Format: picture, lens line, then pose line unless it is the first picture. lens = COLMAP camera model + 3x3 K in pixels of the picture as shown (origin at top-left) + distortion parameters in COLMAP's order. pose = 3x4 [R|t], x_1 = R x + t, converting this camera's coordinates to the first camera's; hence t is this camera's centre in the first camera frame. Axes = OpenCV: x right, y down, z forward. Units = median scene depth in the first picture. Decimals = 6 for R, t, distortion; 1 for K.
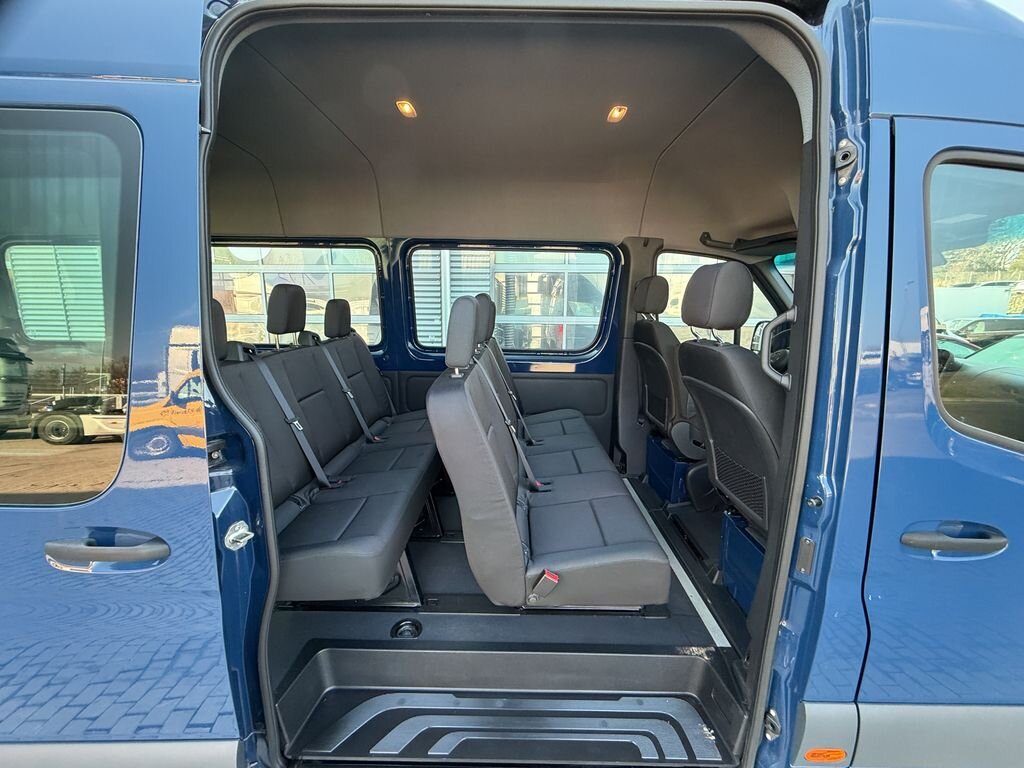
lens RADIAL K [[405.4, 0, 512.0], [0, 405.4, 384.0], [0, 0, 1]] dist [-0.001313, -0.000112]
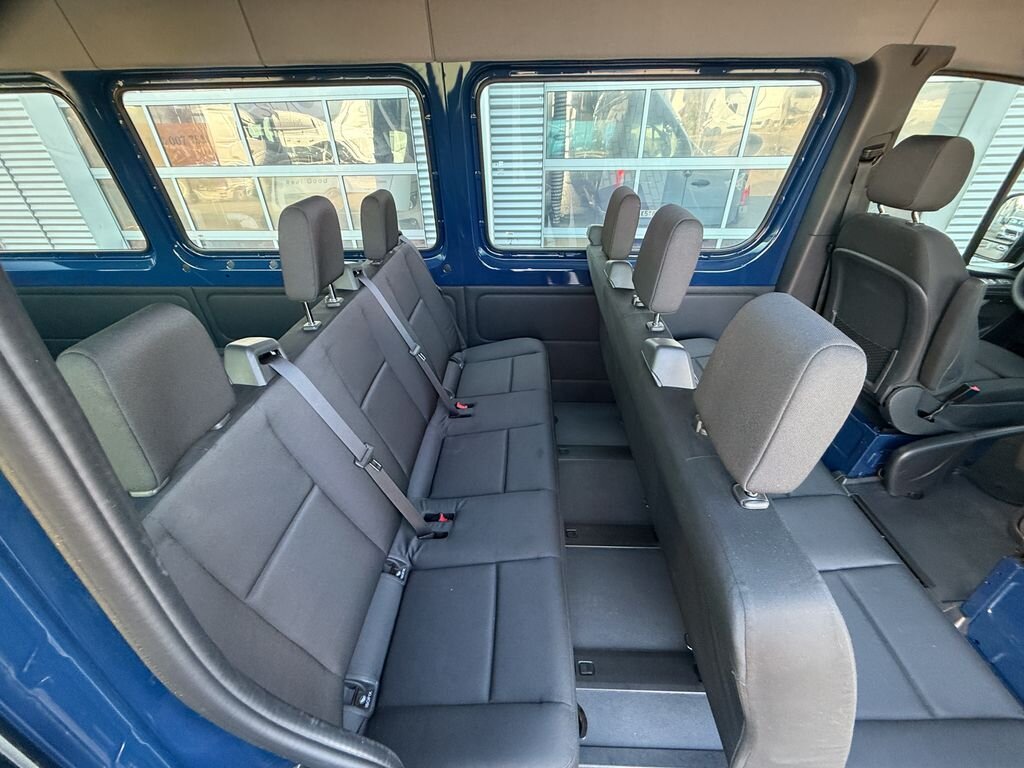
lens RADIAL K [[405.4, 0, 512.0], [0, 405.4, 384.0], [0, 0, 1]] dist [-0.001313, -0.000112]
pose [[0.999216, -0.006895, -0.038981, -0.191491], [0.020965, 0.927448, 0.373365, -0.153540], [0.033579, -0.373889, 0.926865, 0.312242]]
